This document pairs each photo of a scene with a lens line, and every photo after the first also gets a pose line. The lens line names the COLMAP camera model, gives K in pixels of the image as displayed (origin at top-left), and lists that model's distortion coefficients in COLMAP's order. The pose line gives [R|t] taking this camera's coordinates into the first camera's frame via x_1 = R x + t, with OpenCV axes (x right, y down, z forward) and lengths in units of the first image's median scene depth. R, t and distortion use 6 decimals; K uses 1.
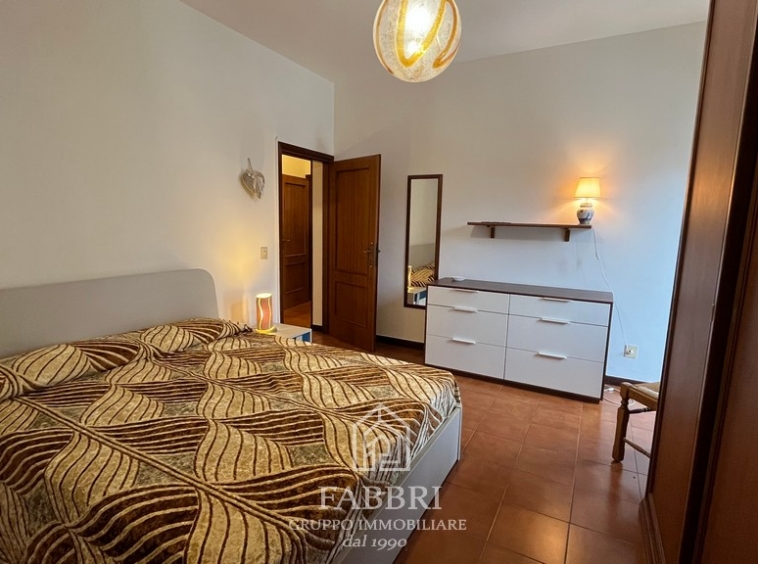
lens RADIAL K [[409.2, 0, 375.5], [0, 409.2, 279.8], [0, 0, 1]] dist [-0.001549, -0.000055]
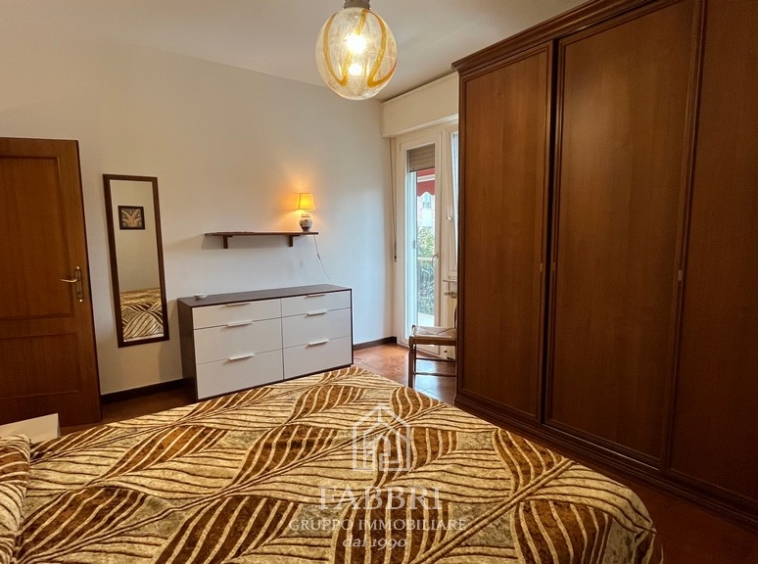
lens RADIAL K [[409.2, 0, 375.5], [0, 409.2, 279.8], [0, 0, 1]] dist [-0.001549, -0.000055]
pose [[0.420076, -0.129512, 0.898200, -0.483096], [0.154172, 0.985561, 0.070004, -0.045548], [-0.894297, 0.109070, 0.433978, 0.292111]]
